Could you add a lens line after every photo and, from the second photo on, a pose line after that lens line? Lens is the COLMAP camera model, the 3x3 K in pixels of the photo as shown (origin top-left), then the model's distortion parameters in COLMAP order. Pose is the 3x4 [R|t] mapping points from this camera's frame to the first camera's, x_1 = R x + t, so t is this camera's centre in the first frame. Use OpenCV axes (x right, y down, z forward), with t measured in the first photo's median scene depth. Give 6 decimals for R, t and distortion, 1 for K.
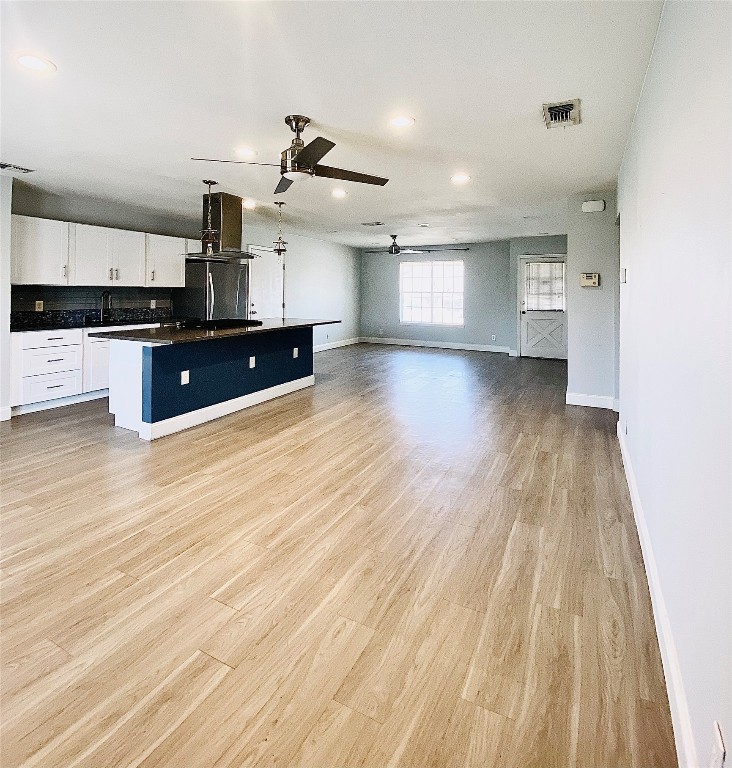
lens RADIAL K [[424.8, 0, 355.9], [0, 424.8, 287.9], [0, 0, 1]] dist [0.001442, -0.000402]
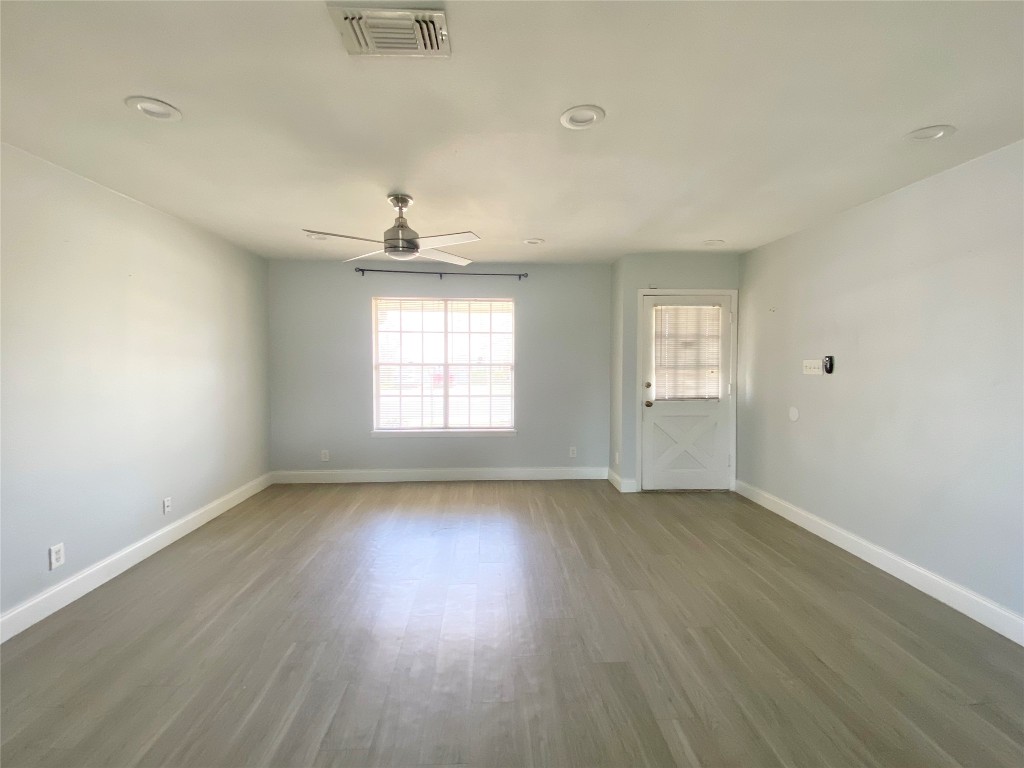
lens RADIAL K [[430.2, 0, 503.0], [0, 430.2, 365.0], [0, 0, 1]] dist [0.001650, -0.006569]
pose [[0.856390, -0.015894, 0.516084, -0.014086], [-0.000753, 0.999487, 0.032031, -0.004393], [-0.516328, -0.027819, 0.855939, 0.678457]]
